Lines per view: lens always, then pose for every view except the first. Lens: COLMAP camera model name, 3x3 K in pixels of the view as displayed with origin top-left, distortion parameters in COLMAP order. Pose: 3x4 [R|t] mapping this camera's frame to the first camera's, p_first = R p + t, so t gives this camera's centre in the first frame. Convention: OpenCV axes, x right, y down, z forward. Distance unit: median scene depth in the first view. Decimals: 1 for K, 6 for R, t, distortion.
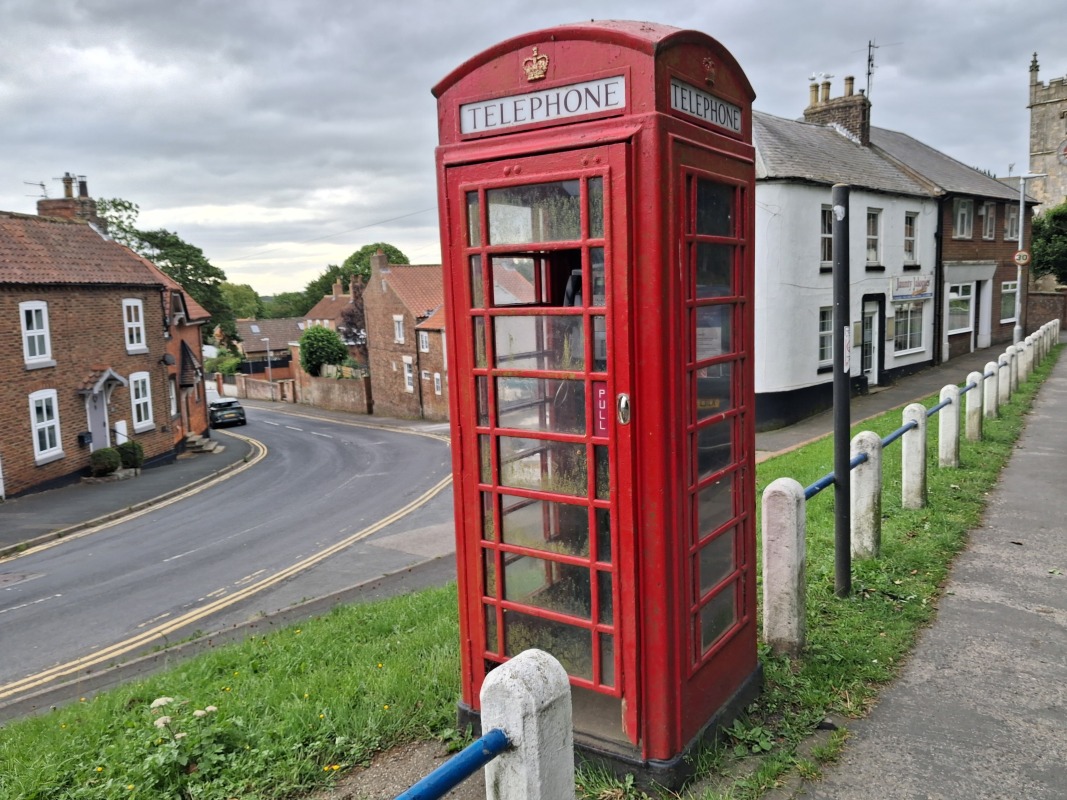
lens RADIAL K [[829.5, 0, 533.5], [0, 829.5, 400.0], [0, 0, 1]] dist [0.085974, -0.111737]
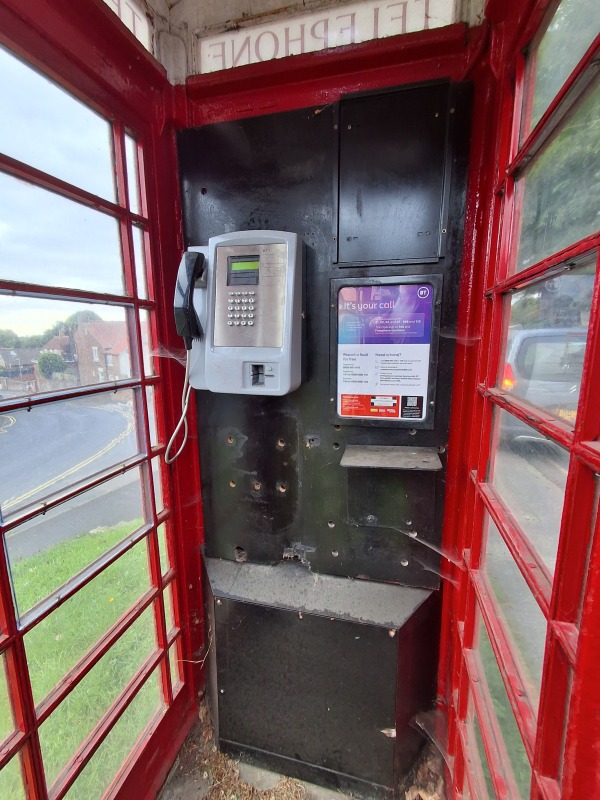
lens RADIAL K [[358.8, 0, 300.0], [0, 358.8, 400.0], [0, 0, 1]] dist [0.000130, 0.000022]
pose [[0.941612, -0.028876, 0.335458, 0.033585], [0.016624, 0.999088, 0.039339, -0.054755], [-0.336288, -0.031466, 0.941233, 0.762764]]
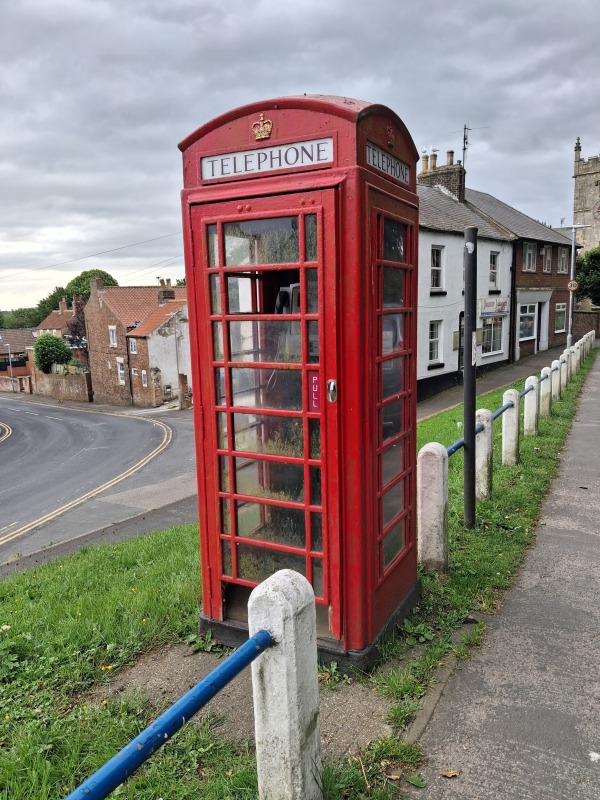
lens RADIAL K [[621.9, 0, 273.1], [0, 621.9, 405.8], [0, 0, 1]] dist [0.085974, -0.111737]
pose [[0.995657, -0.008459, 0.092711, -0.062521], [0.006201, 0.999678, 0.024623, 0.007656], [-0.092889, -0.023941, 0.995389, 0.010940]]
